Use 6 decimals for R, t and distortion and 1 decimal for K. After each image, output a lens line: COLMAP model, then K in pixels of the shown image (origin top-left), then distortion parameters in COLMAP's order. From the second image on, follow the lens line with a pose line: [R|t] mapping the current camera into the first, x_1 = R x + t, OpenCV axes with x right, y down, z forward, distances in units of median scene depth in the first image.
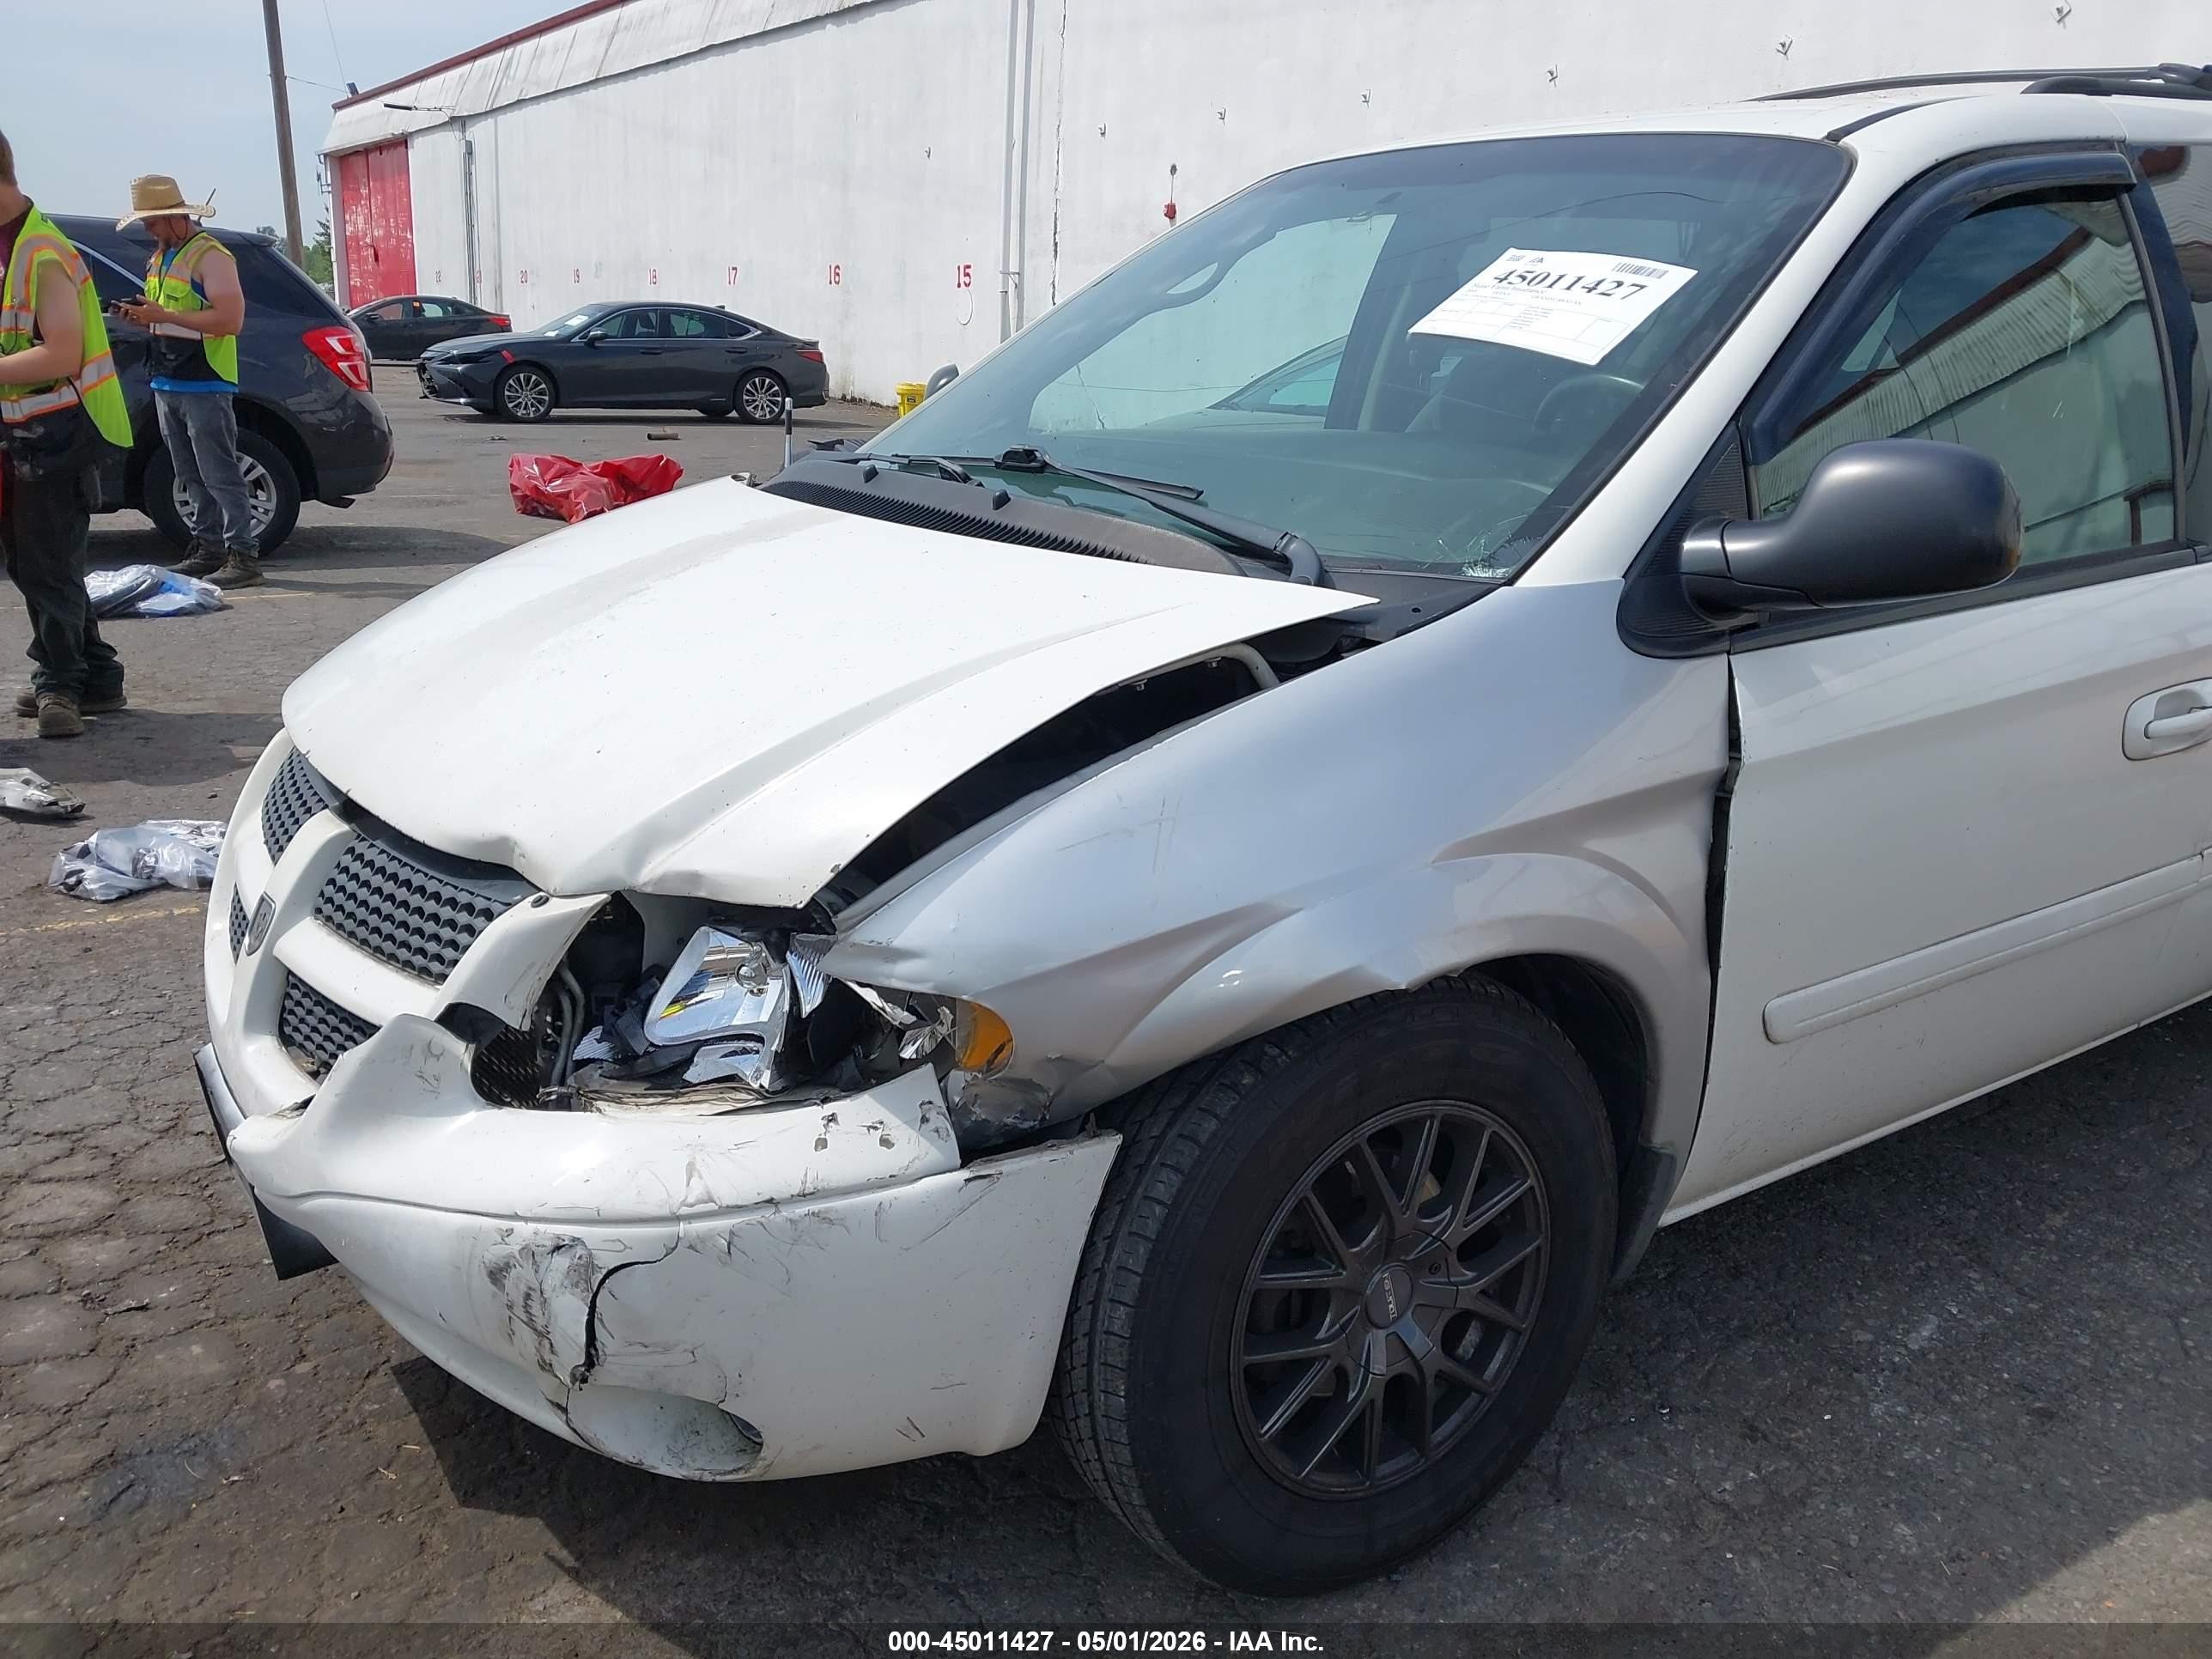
lens RADIAL K [[1734.8, 0, 1119.5], [0, 1734.8, 832.3], [0, 0, 1]] dist [-0.001514, -0.001579]
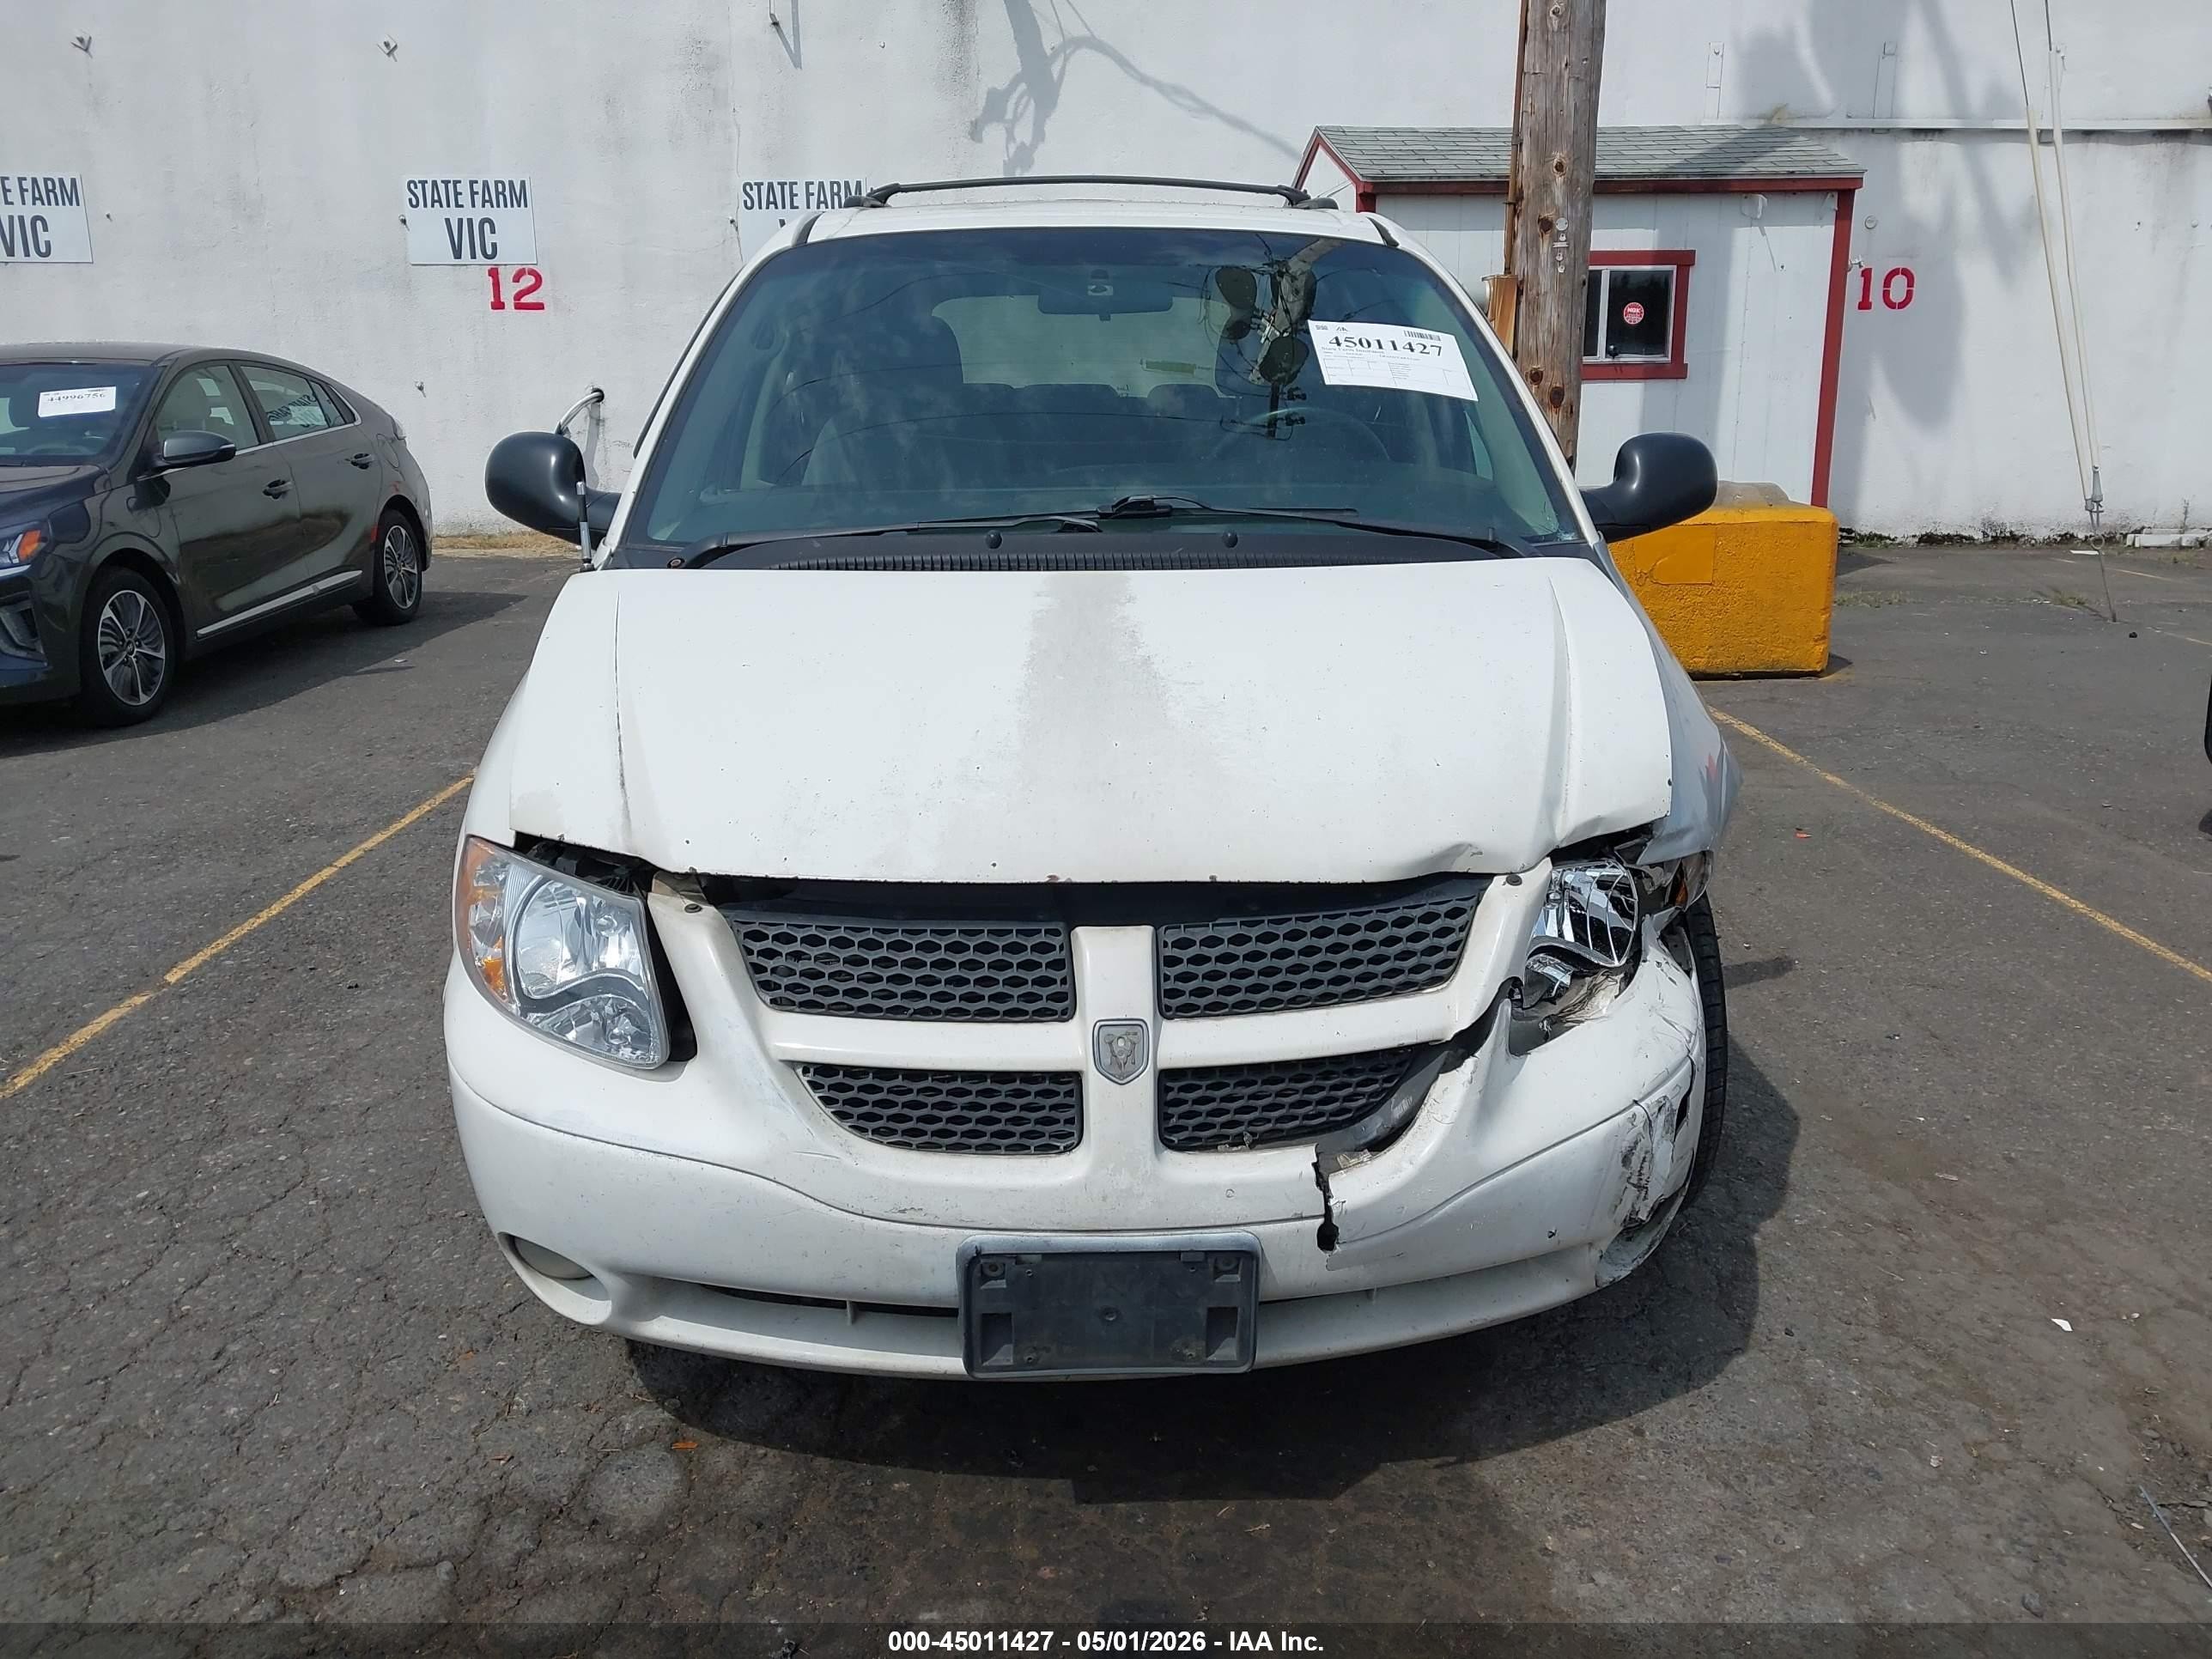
lens RADIAL K [[1717.1, 0, 1100.5], [0, 1717.1, 811.8], [0, 0, 1]] dist [0.057557, -0.062035]
pose [[0.549478, -0.242759, 0.799464, -1.259323], [0.249237, 0.960919, 0.120483, -0.196086], [-0.797468, 0.133053, 0.588508, 0.439215]]
